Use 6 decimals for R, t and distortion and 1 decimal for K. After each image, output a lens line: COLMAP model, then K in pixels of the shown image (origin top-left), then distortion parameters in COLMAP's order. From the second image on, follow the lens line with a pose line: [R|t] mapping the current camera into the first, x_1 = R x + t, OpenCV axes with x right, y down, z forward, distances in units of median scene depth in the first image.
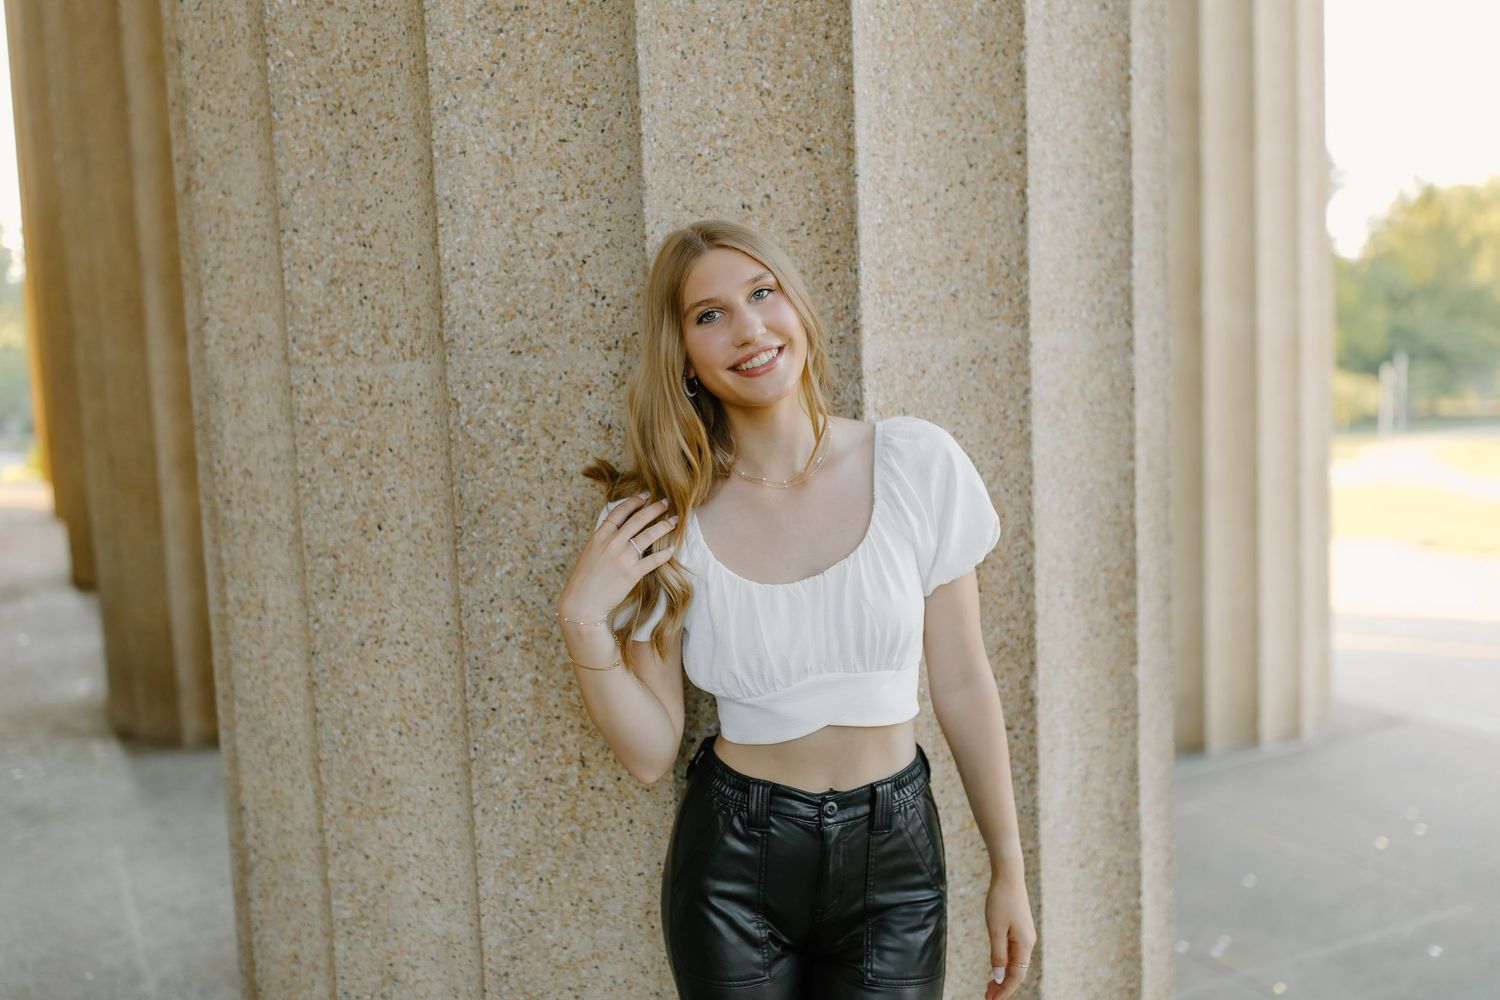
lens RADIAL K [[1462.7, 0, 754.5], [0, 1462.7, 492.6], [0, 0, 1]] dist [-0.016082, 0.000000]
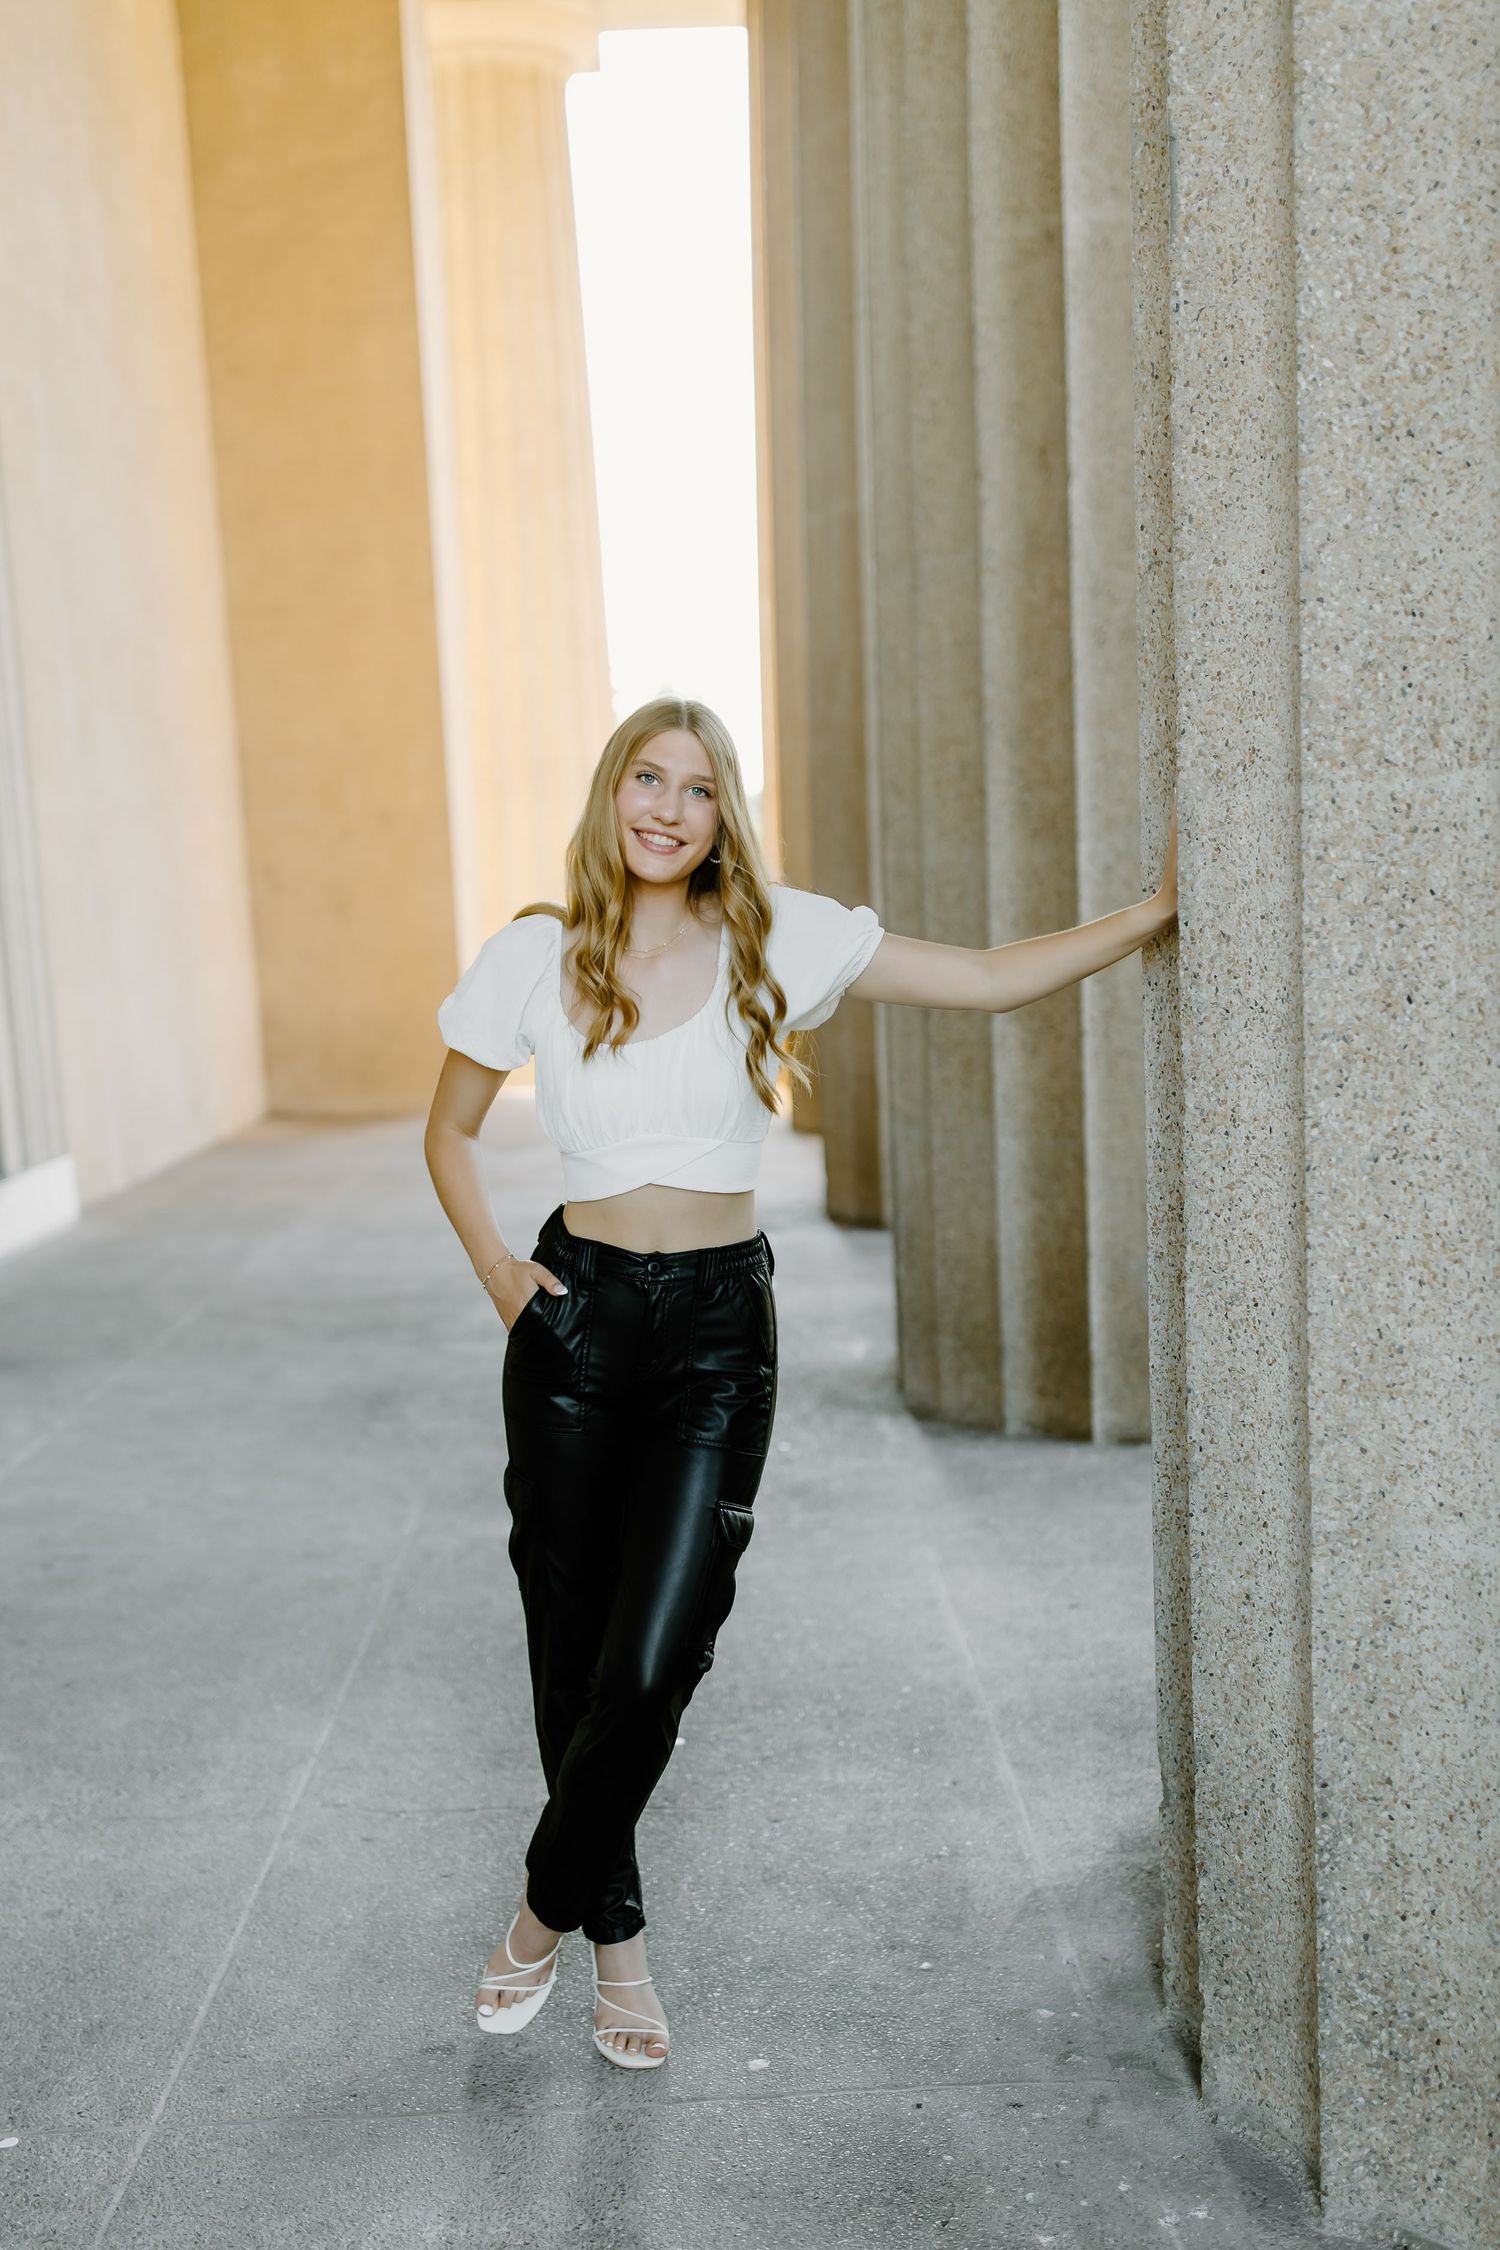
lens RADIAL K [[2319.3, 0, 758.6], [0, 2319.3, 1148.9], [0, 0, 1]] dist [0.005150, 0.000000]
pose [[0.884753, 0.052828, -0.463056, 0.000903], [-0.038687, 0.998451, 0.039990, 0.064455], [0.464451, -0.017467, 0.885427, -0.196775]]
